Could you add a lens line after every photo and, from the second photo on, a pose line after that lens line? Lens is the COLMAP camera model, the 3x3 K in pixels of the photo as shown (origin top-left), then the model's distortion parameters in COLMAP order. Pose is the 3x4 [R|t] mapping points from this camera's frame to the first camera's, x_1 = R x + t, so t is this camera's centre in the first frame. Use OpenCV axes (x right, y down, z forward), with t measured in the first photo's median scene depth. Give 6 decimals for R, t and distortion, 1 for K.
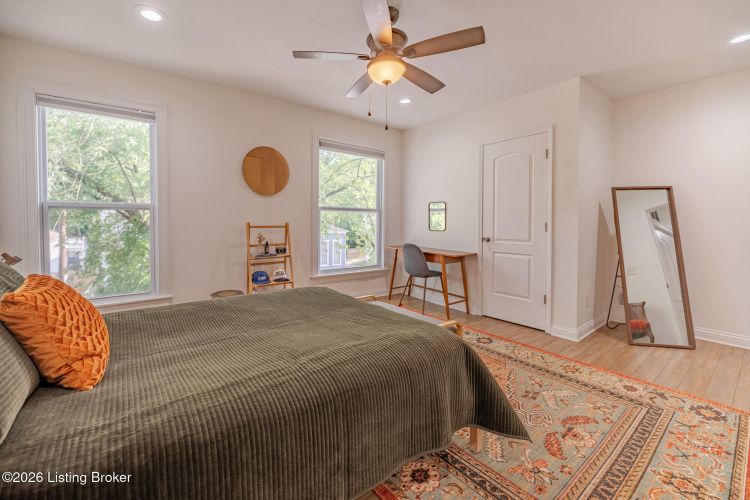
lens RADIAL K [[317.0, 0, 373.2], [0, 317.0, 235.3], [0, 0, 1]] dist [-0.013773, -0.000493]
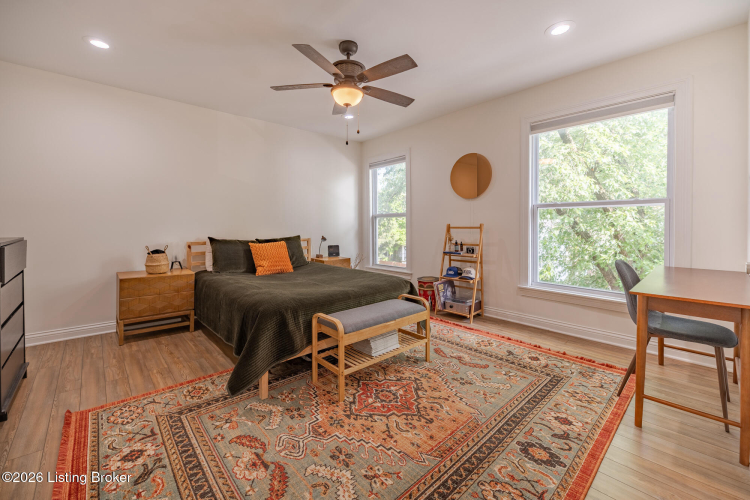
lens RADIAL K [[313.4, 0, 375.0], [0, 313.4, 250.0], [0, 0, 1]] dist [0.000649, 0.000067]
pose [[0.070889, 0.089673, -0.993445, 1.121844], [-0.034973, 0.995562, 0.087369, -0.050749], [0.996871, 0.028550, 0.073710, 0.937075]]
